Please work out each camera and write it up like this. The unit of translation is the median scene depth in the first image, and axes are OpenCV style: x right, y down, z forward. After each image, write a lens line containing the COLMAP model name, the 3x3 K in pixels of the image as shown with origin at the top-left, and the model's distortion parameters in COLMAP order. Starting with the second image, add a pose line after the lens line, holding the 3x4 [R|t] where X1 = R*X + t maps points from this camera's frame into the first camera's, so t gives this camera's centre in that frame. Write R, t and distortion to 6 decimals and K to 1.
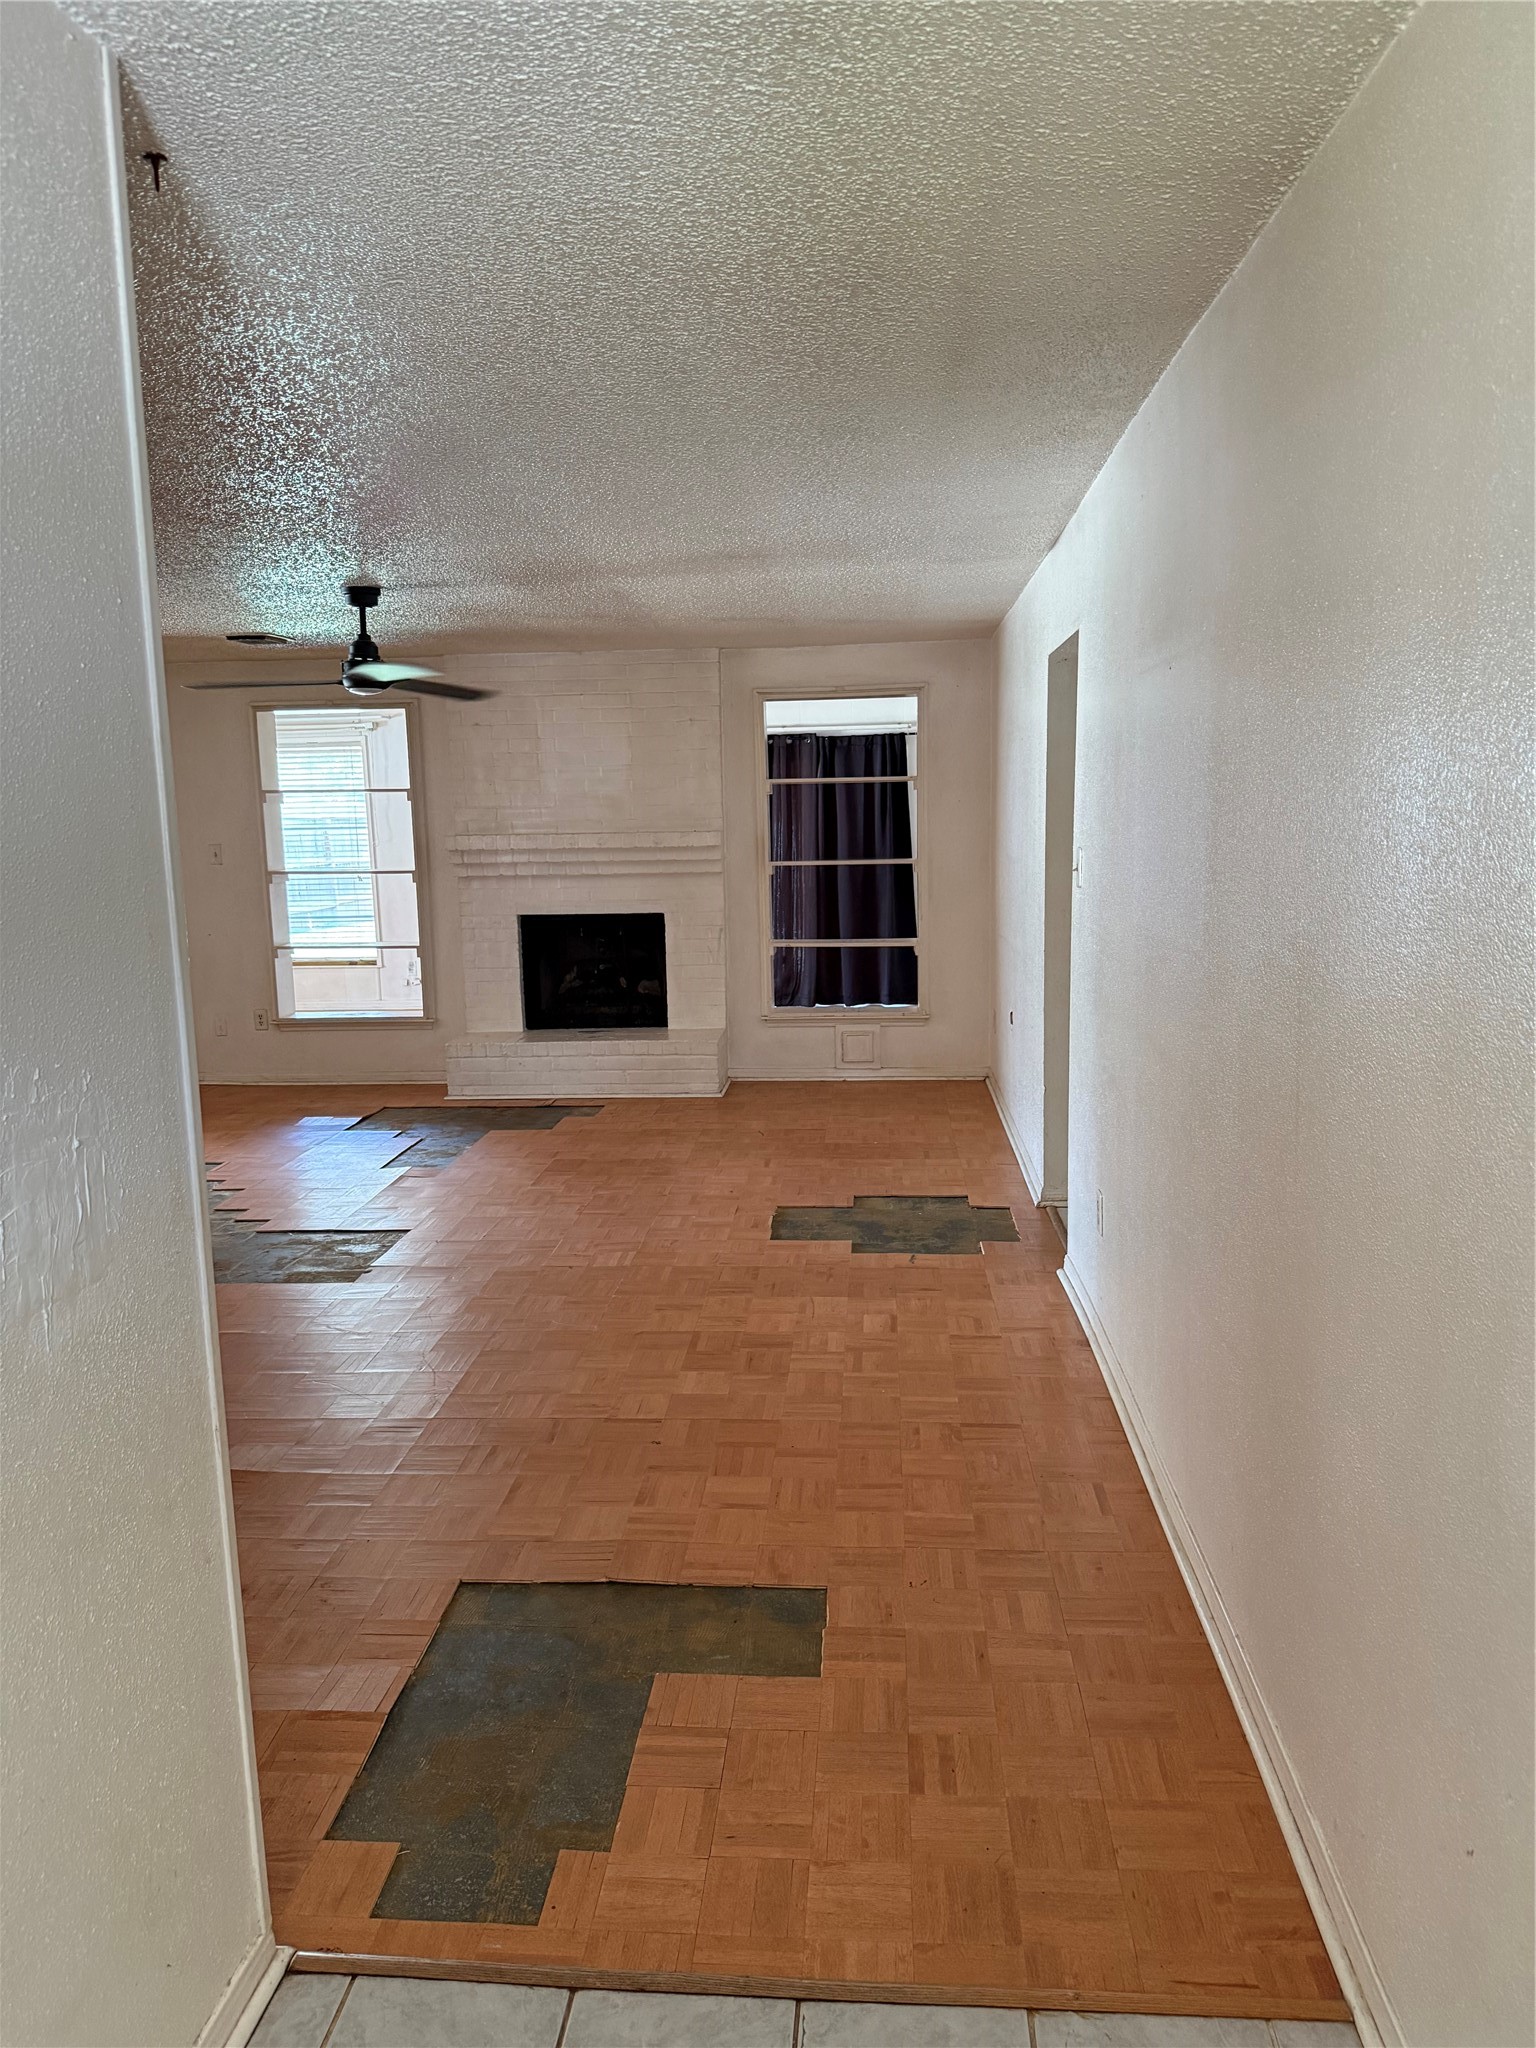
lens RADIAL K [[1405.3, 0, 774.7], [0, 1405.3, 1032.0], [0, 0, 1]] dist [0.007772, 0.000468]
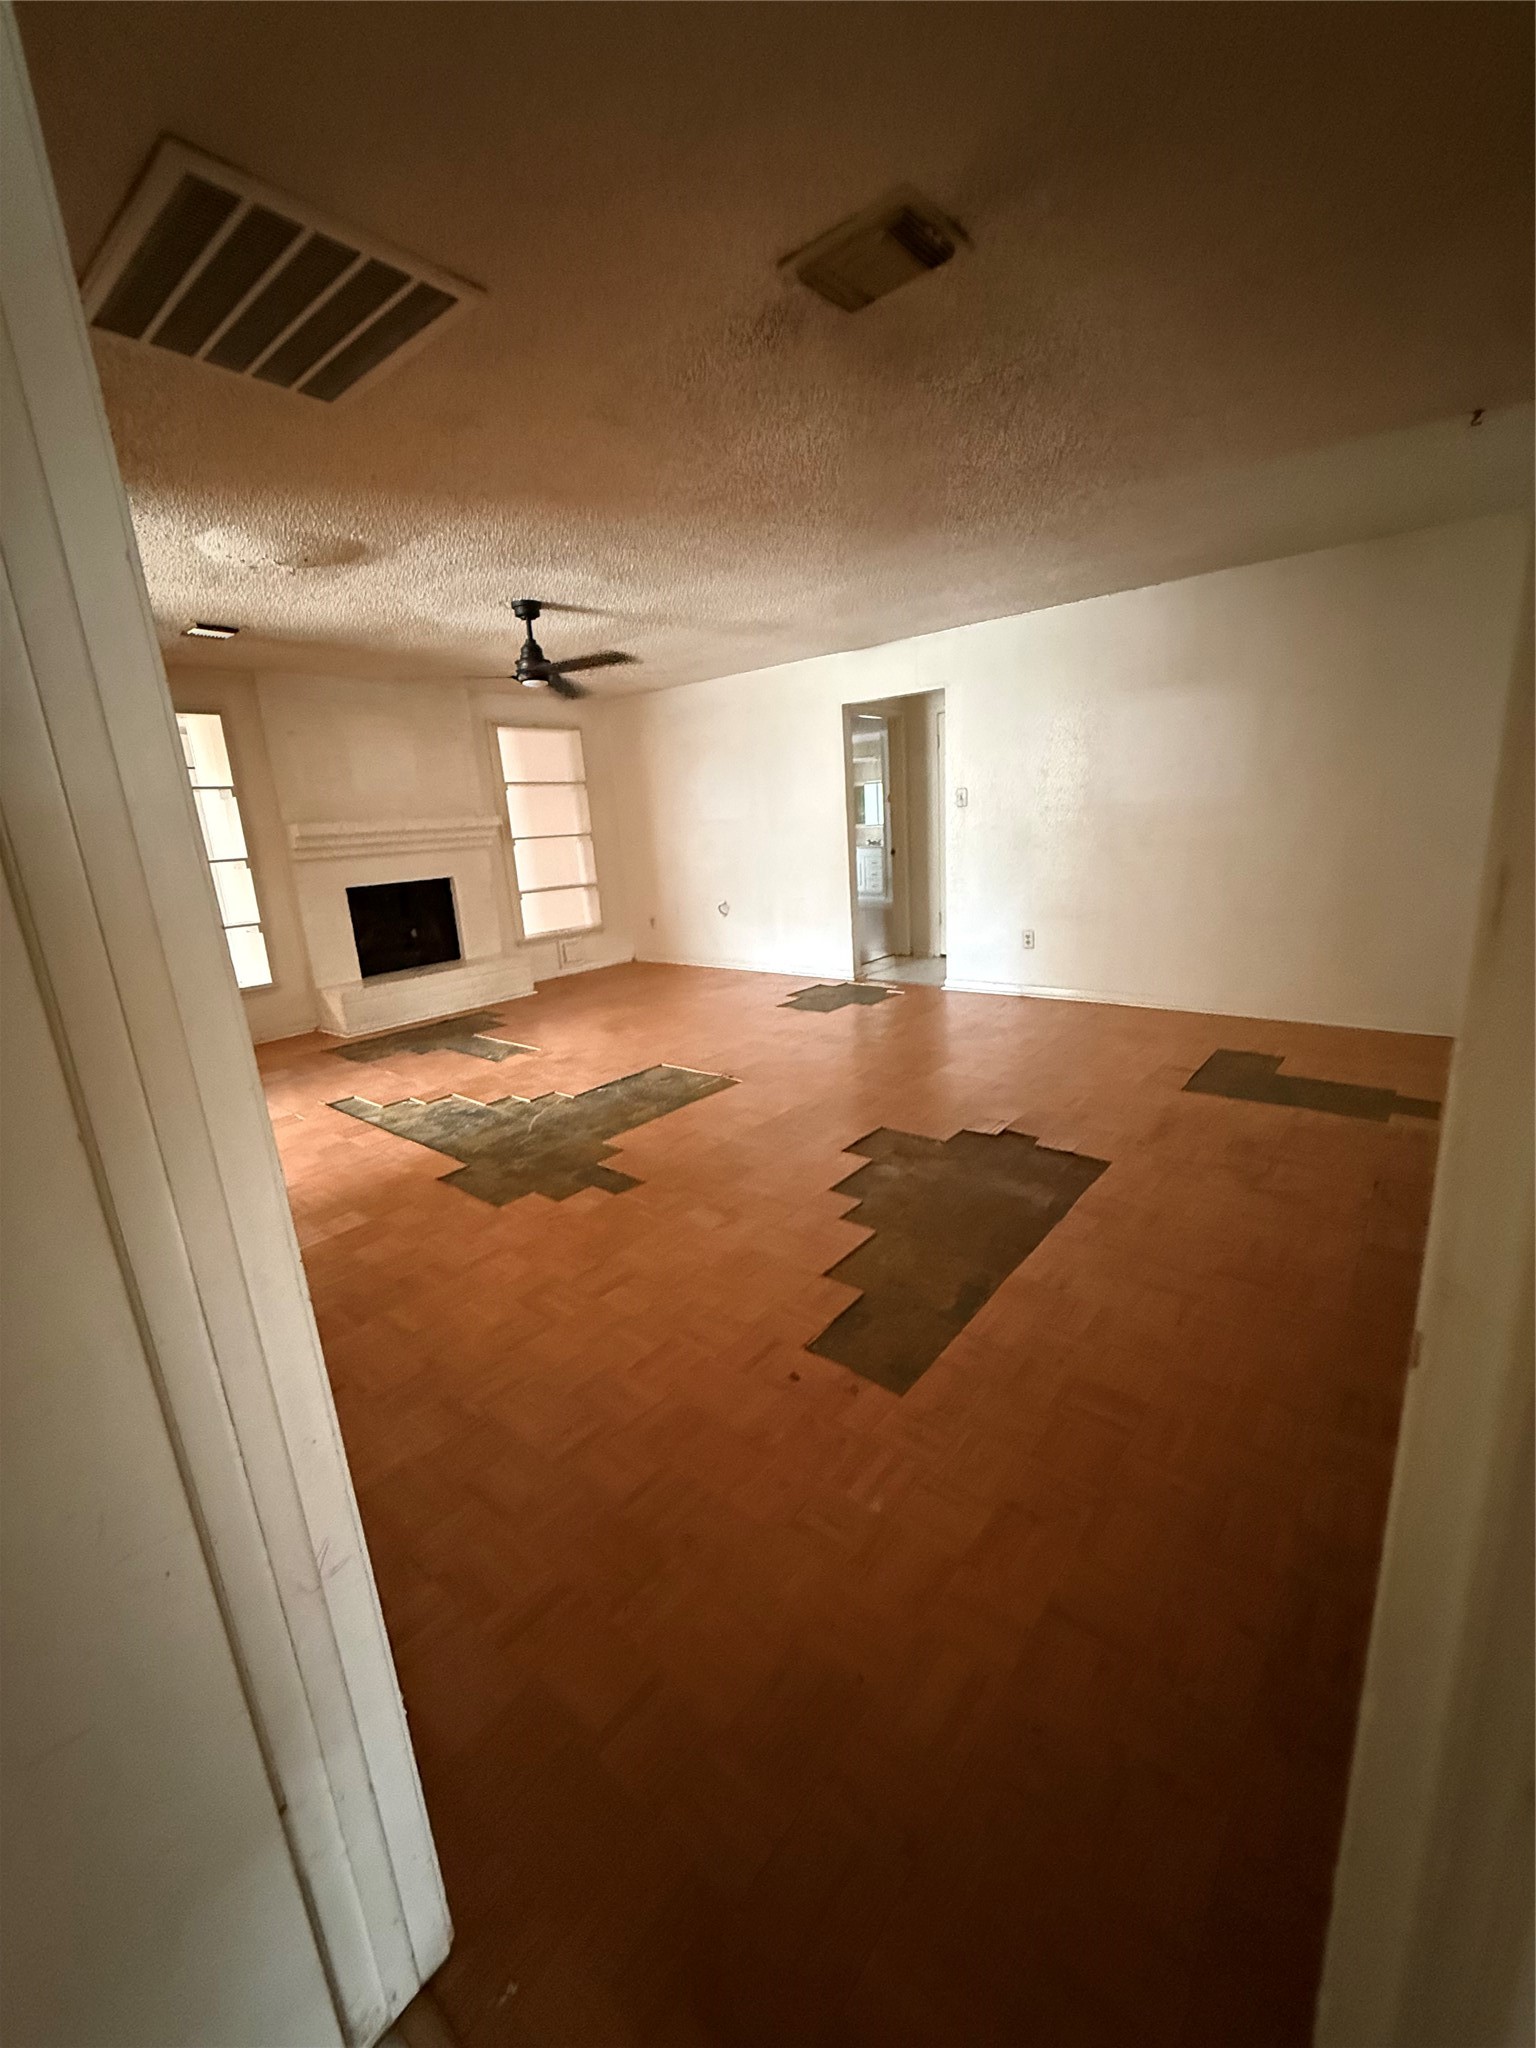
lens RADIAL K [[819.7, 0, 773.3], [0, 819.7, 1019.0], [0, 0, 1]] dist [0.001674, 0.000159]
pose [[0.582207, -0.208626, 0.785818, -0.569880], [0.172115, 0.976239, 0.131662, 0.001077], [-0.794614, 0.058597, 0.604281, 0.256550]]
